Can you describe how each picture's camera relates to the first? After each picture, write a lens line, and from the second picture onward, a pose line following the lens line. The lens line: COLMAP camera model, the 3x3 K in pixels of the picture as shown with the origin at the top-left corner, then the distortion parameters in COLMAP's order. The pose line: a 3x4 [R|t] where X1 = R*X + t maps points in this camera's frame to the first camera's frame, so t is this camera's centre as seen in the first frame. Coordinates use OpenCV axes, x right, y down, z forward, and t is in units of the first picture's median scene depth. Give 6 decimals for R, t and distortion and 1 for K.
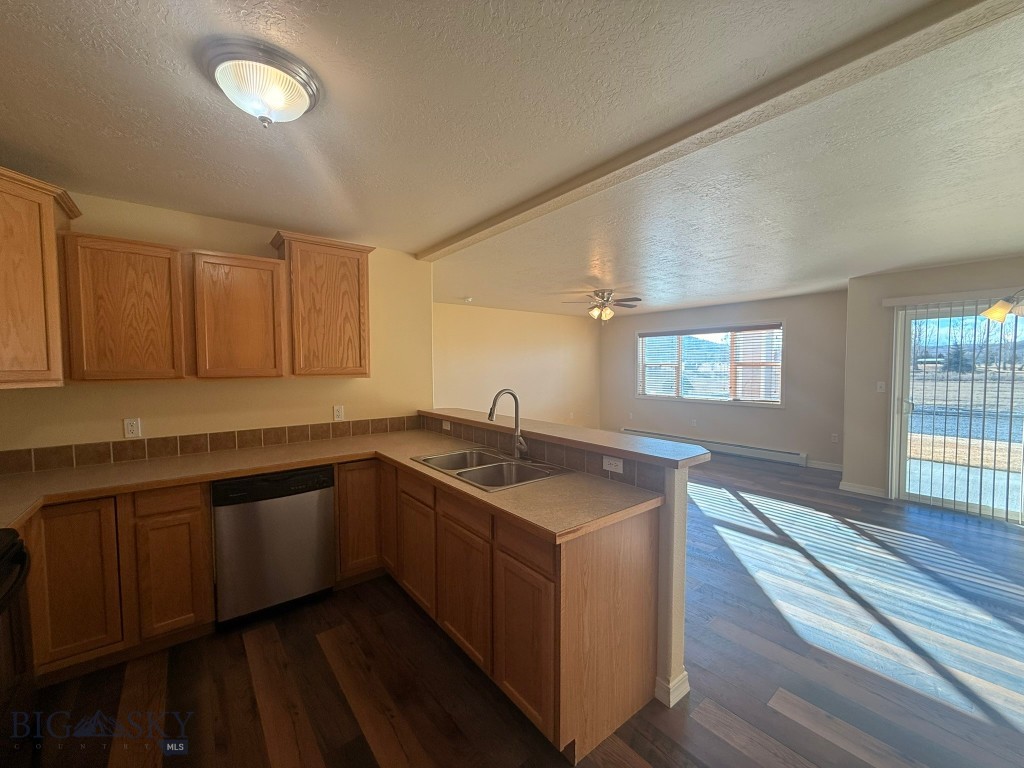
lens RADIAL K [[417.5, 0, 514.3], [0, 417.5, 384.1], [0, 0, 1]] dist [0.006893, -0.000922]
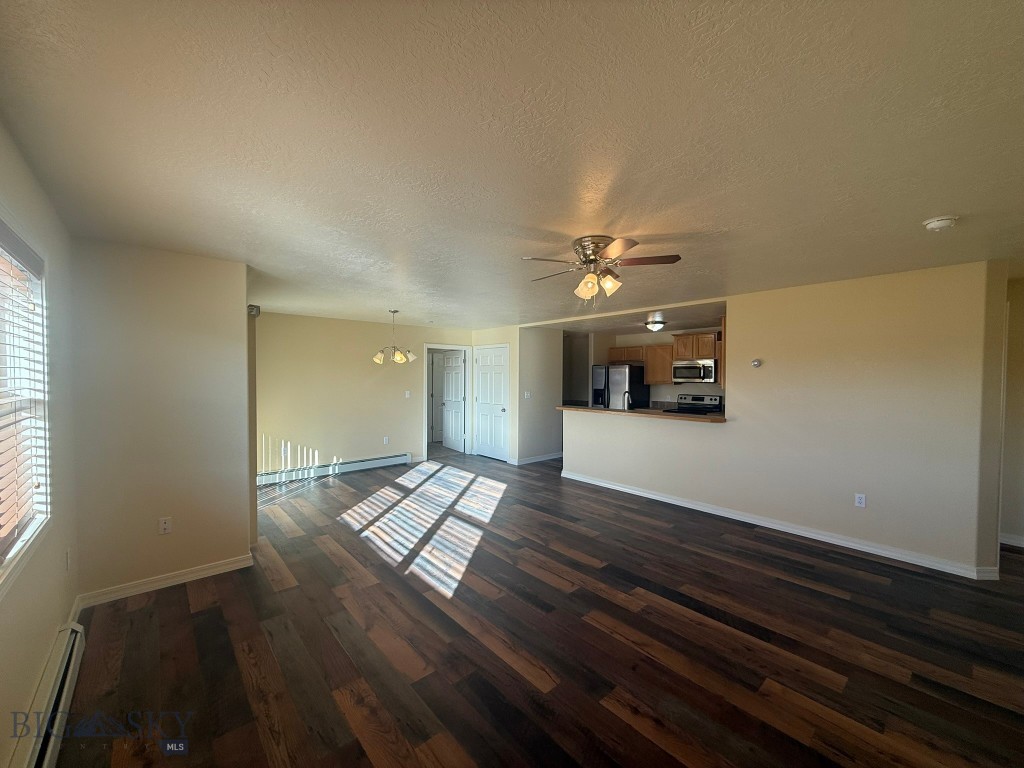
lens RADIAL K [[417.5, 0, 506.9], [0, 417.5, 383.8], [0, 0, 1]] dist [0.006893, -0.000922]
pose [[-0.999454, 0.006345, -0.032412, 0.751387], [0.003921, 0.997228, 0.074300, -0.212624], [0.032794, 0.074133, -0.996709, 3.460032]]
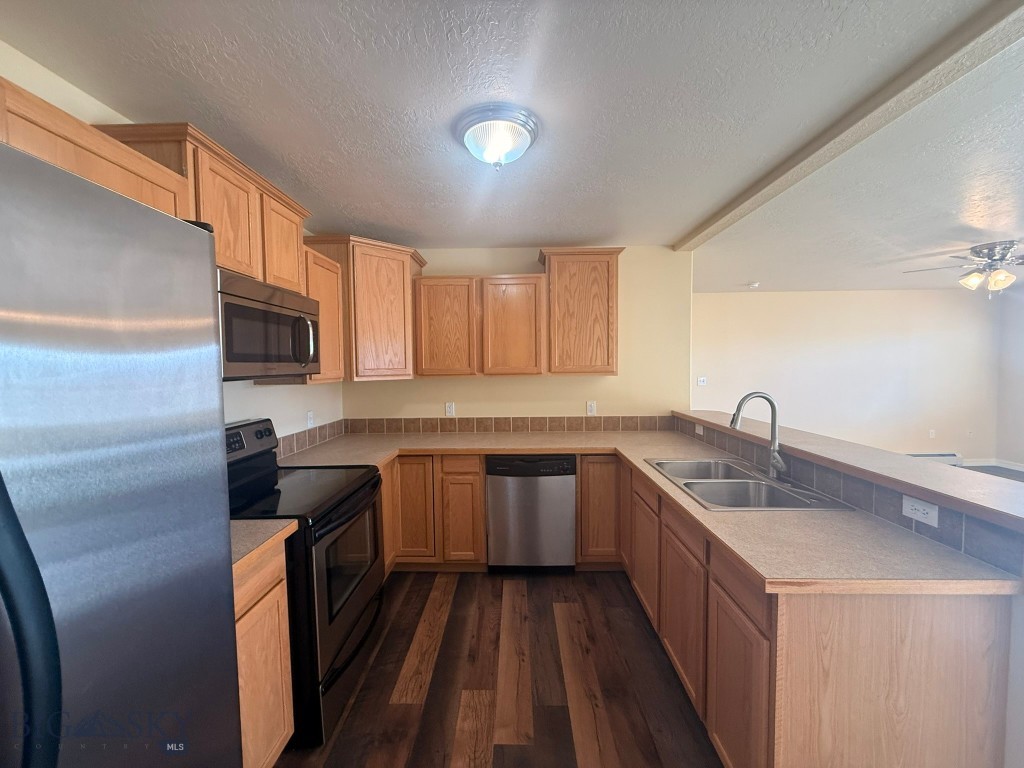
lens RADIAL K [[417.5, 0, 506.0], [0, 417.5, 382.9], [0, 0, 1]] dist [0.006893, -0.000922]
pose [[0.766957, 0.024725, -0.641222, 0.134992], [-0.021714, 0.999685, 0.012575, -0.005701], [0.641331, 0.004279, 0.767252, 0.049671]]
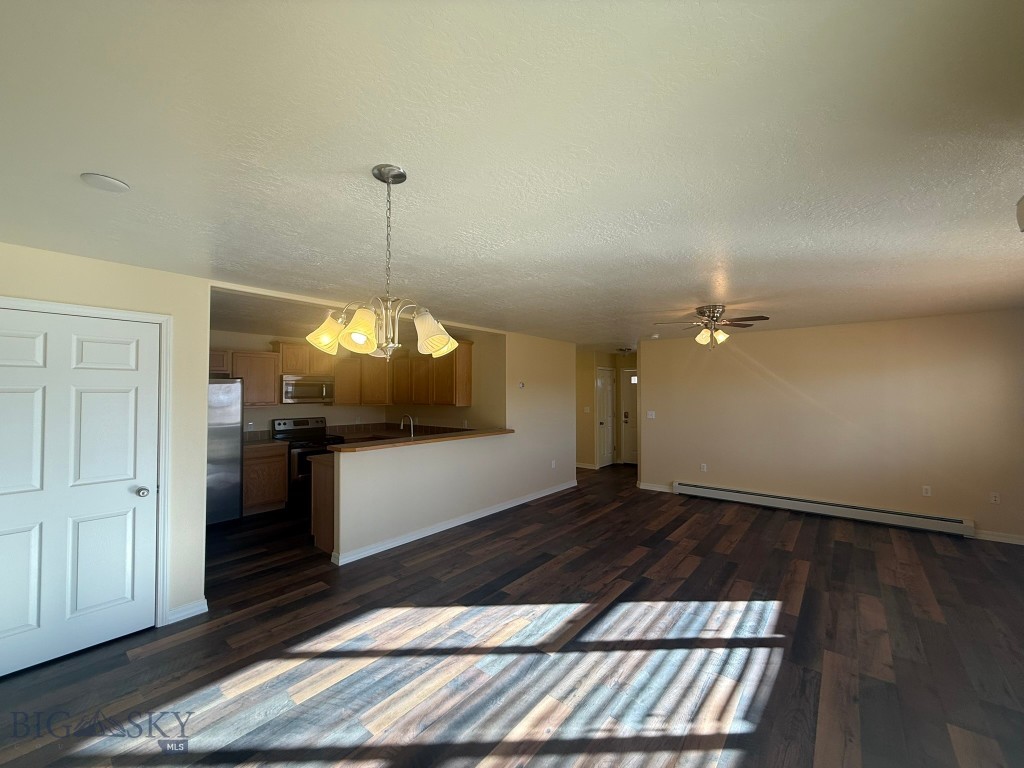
lens RADIAL K [[417.5, 0, 515.4], [0, 417.5, 384.3], [0, 0, 1]] dist [0.006893, -0.000922]
pose [[0.219556, -0.015593, -0.975475, 2.015231], [-0.049373, 0.998413, -0.027072, -0.096265], [0.974350, 0.054106, 0.218438, 1.102547]]
